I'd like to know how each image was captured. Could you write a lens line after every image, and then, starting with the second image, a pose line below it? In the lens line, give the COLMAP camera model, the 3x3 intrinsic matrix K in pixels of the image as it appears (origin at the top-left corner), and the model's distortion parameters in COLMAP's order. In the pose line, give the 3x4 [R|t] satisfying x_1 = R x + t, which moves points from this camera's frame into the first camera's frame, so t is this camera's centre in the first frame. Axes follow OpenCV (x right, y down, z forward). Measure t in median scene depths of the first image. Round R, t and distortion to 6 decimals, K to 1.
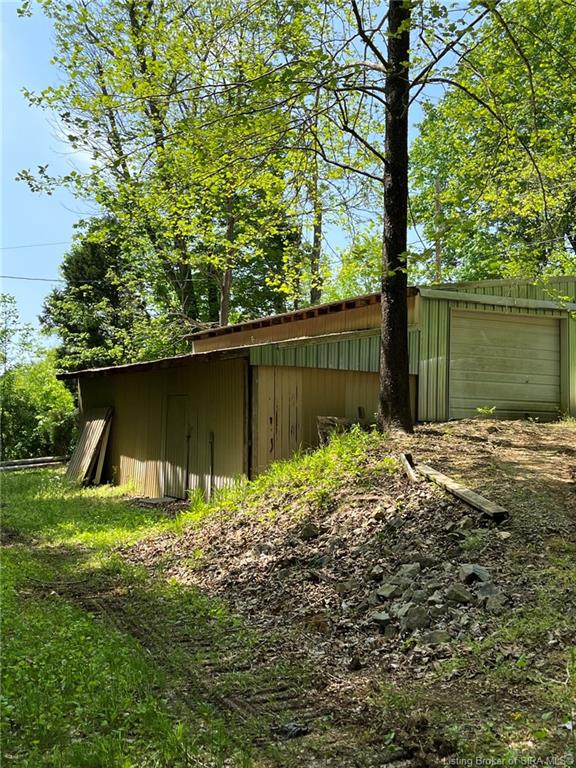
lens RADIAL K [[870.8, 0, 288.3], [0, 870.8, 386.2], [0, 0, 1]] dist [0.085719, 0.000000]
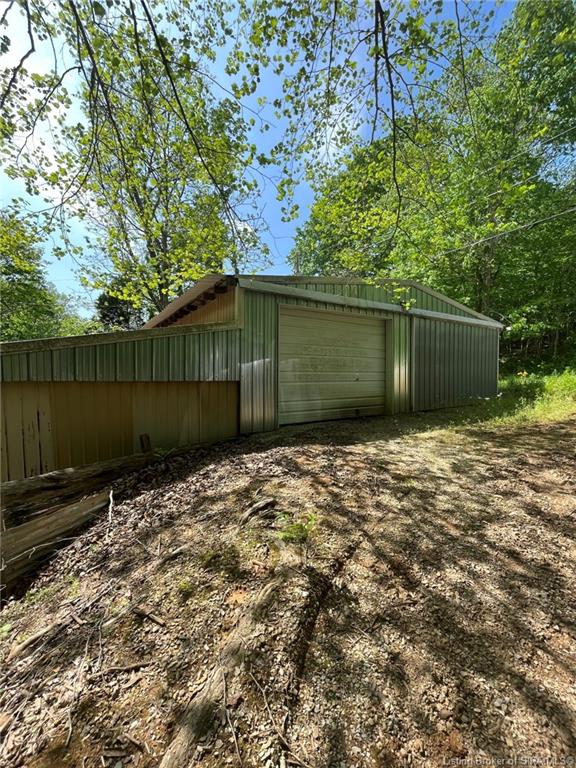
lens RADIAL K [[309.9, 0, 292.2], [0, 309.9, 381.6], [0, 0, 1]] dist [-0.002991, -0.000134]
pose [[0.994133, -0.023062, 0.105678, 0.133910], [0.014929, 0.996910, 0.077118, -0.027931], [-0.107130, -0.075088, 0.991406, 0.551628]]
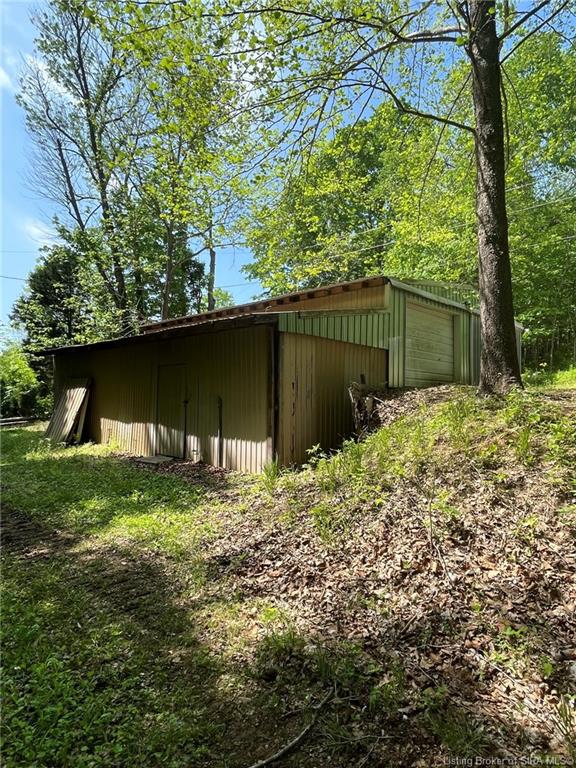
lens RADIAL K [[442.7, 0, 287.3], [0, 442.7, 379.4], [0, 0, 1]] dist [-0.001663, 0.000262]
pose [[0.952374, 0.008010, 0.304828, -0.139424], [-0.010744, 0.999916, 0.007295, 0.020509], [-0.304744, -0.010222, 0.952380, 0.362162]]
